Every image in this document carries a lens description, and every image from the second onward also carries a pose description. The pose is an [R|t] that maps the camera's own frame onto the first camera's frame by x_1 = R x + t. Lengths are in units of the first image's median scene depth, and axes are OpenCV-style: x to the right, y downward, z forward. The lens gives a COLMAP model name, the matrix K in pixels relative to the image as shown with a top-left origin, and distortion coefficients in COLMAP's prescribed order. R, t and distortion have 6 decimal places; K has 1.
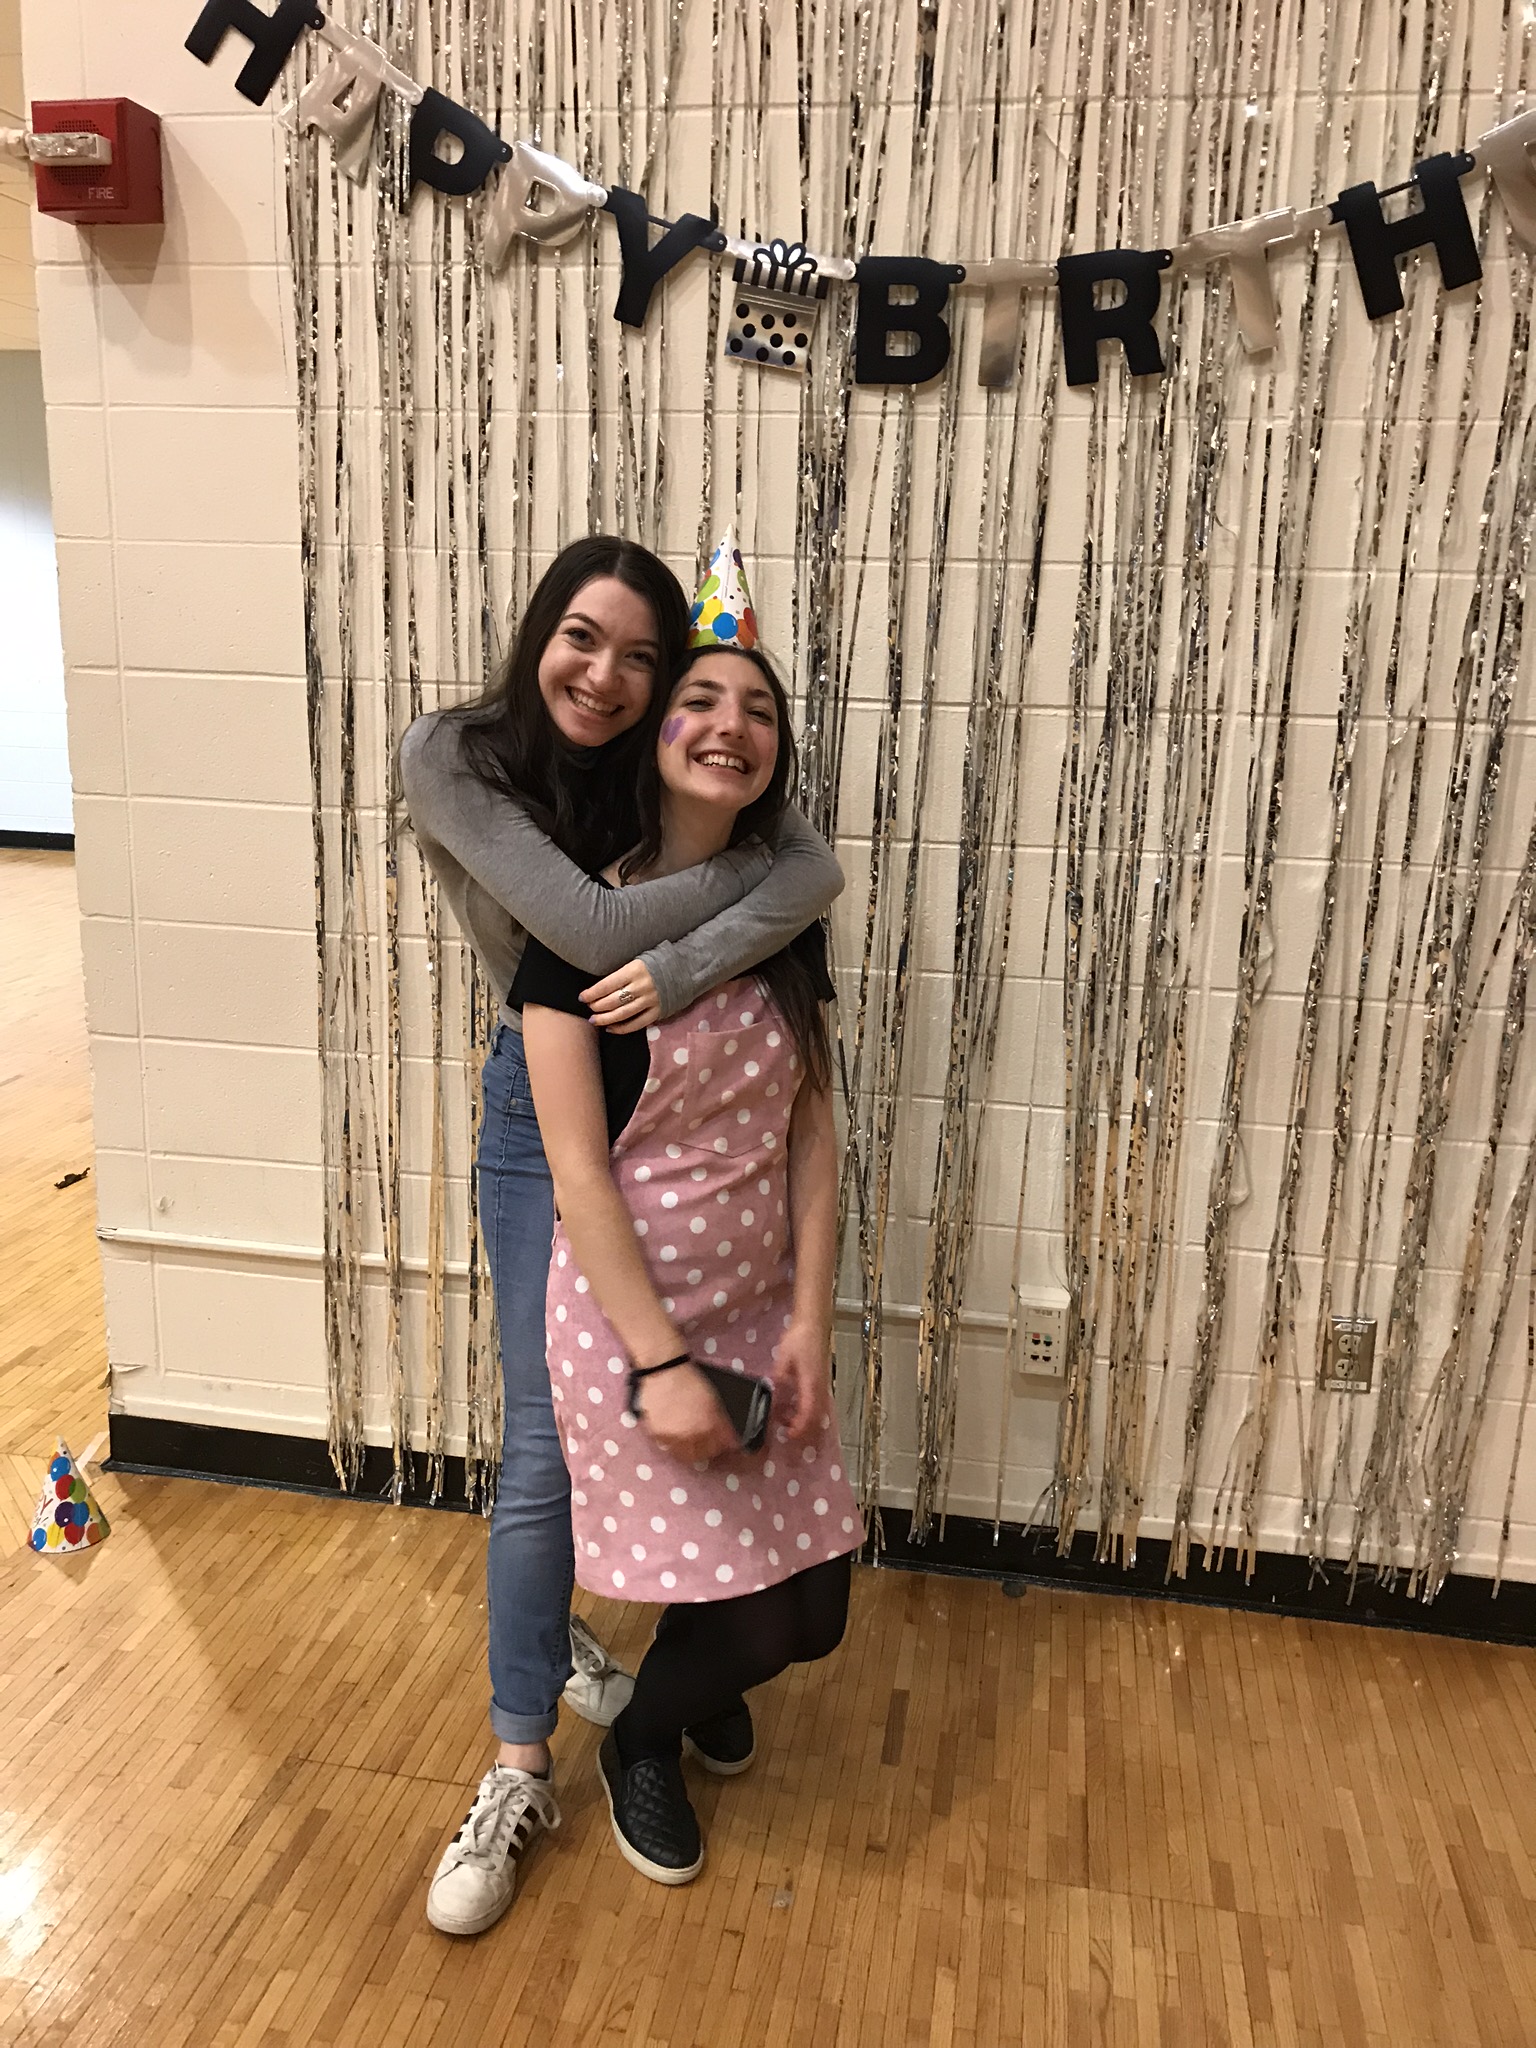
lens RADIAL K [[1714.2, 0, 763.5], [0, 1714.2, 1013.0], [0, 0, 1]] dist [0.010930, -0.018822]
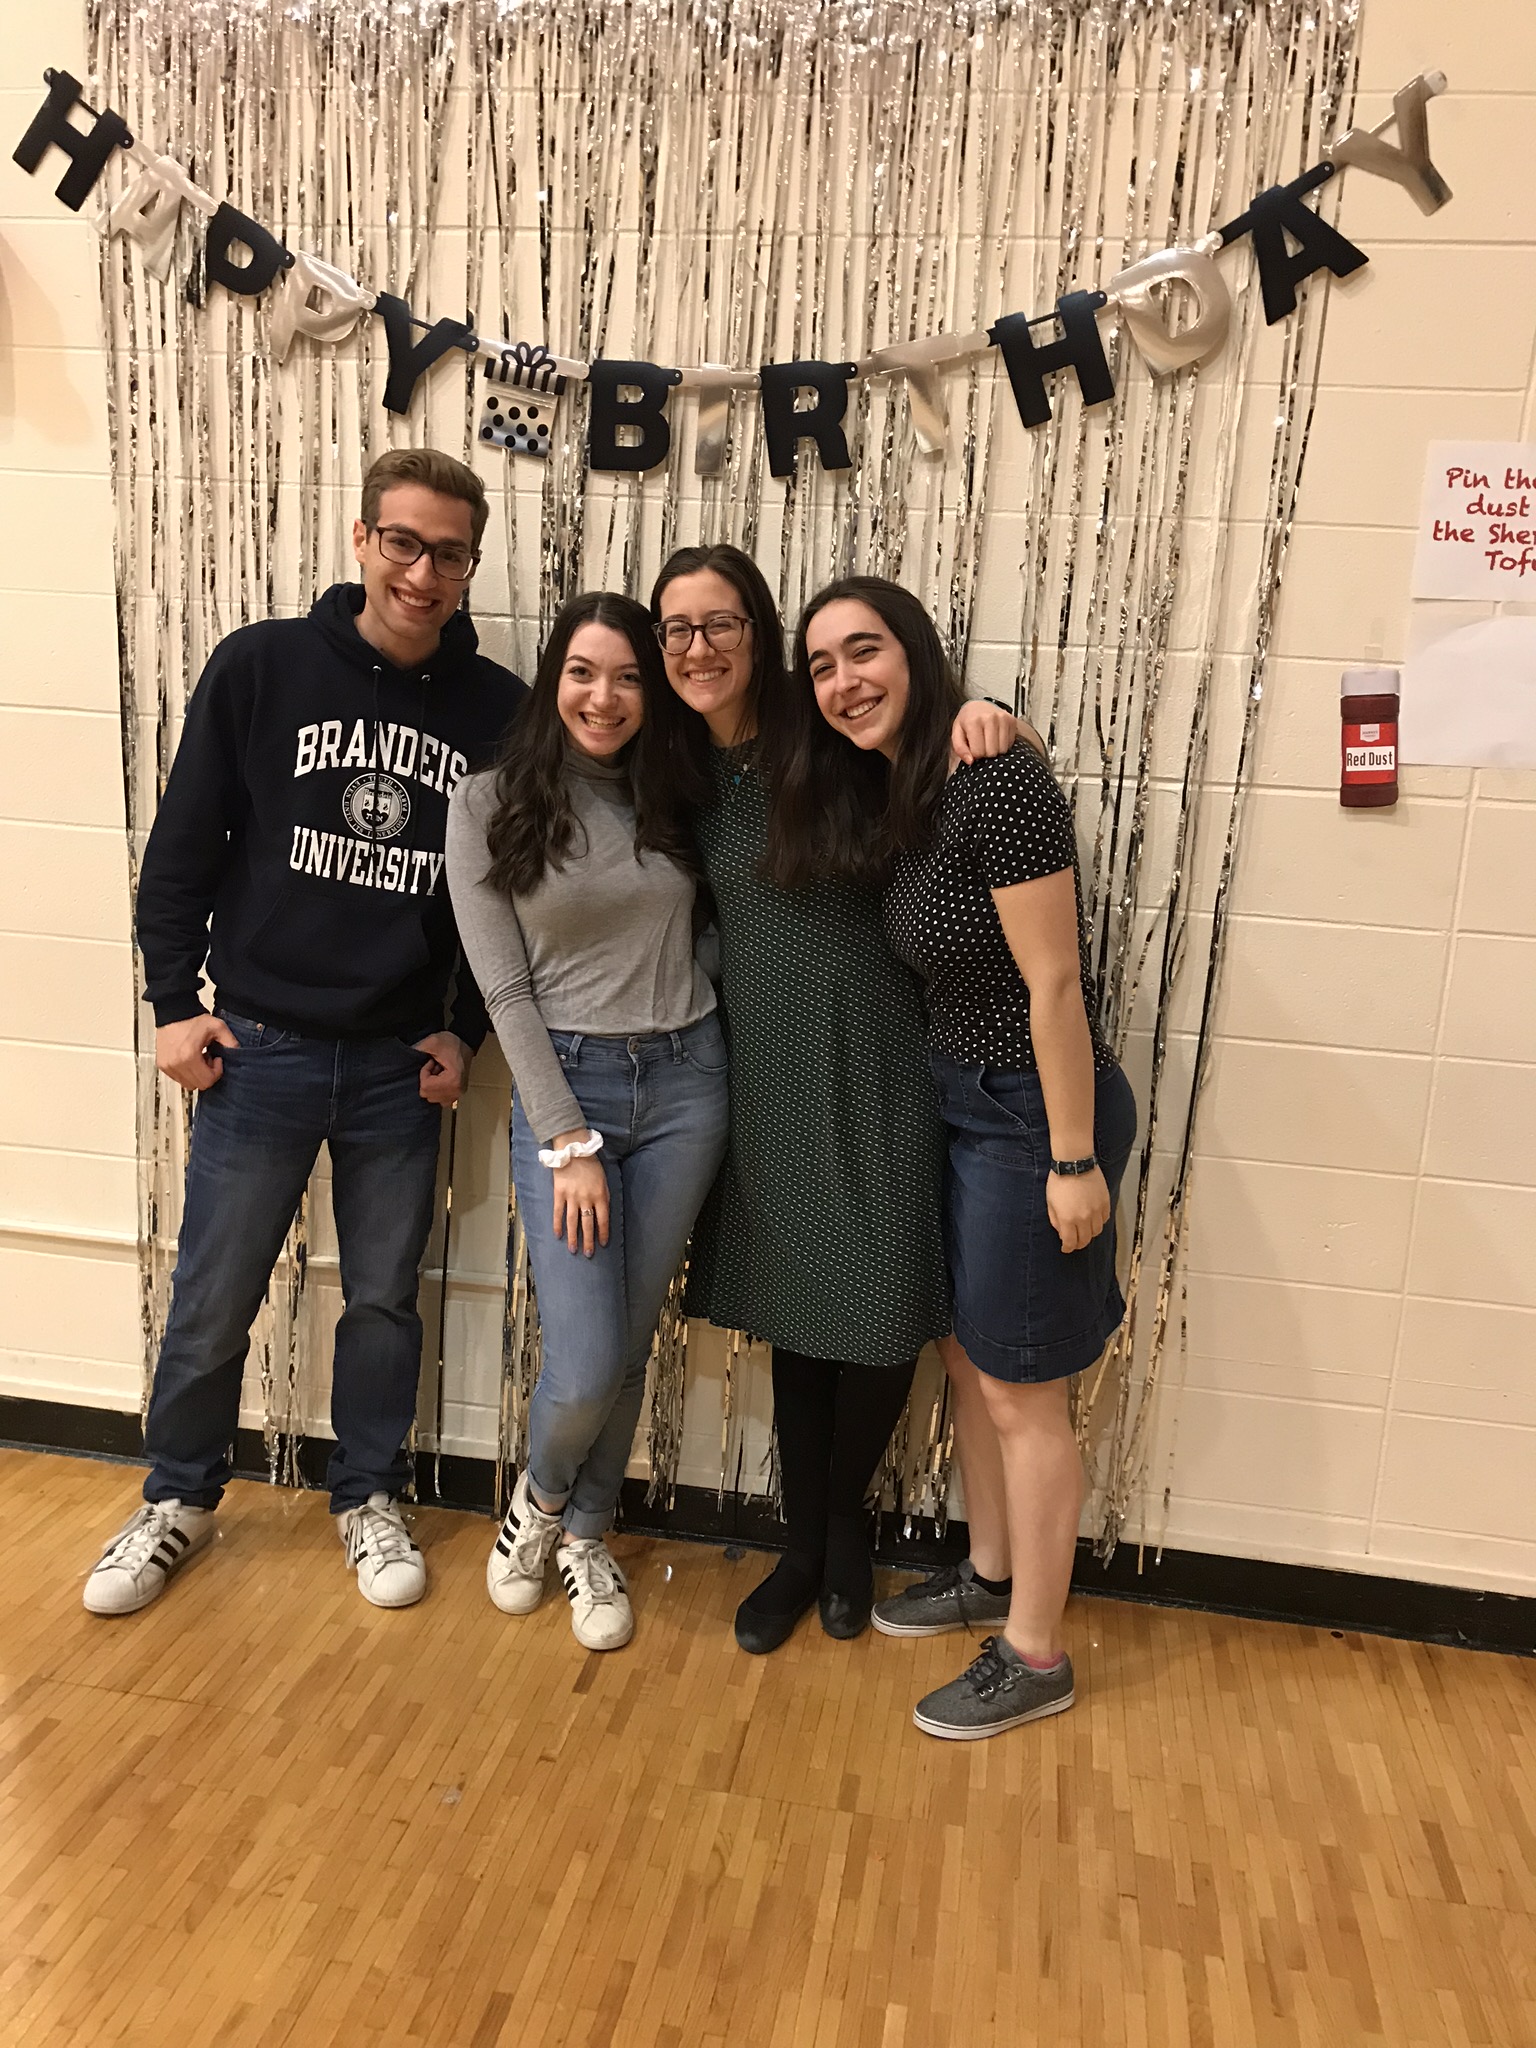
lens RADIAL K [[1714.2, 0, 795.5], [0, 1714.2, 1014.5], [0, 0, 1]] dist [0.010930, -0.018822]
pose [[0.999443, 0.023602, 0.023606, 0.176312], [-0.022644, 0.998942, -0.040037, 0.039514], [-0.024526, 0.039480, 0.998919, -0.132981]]
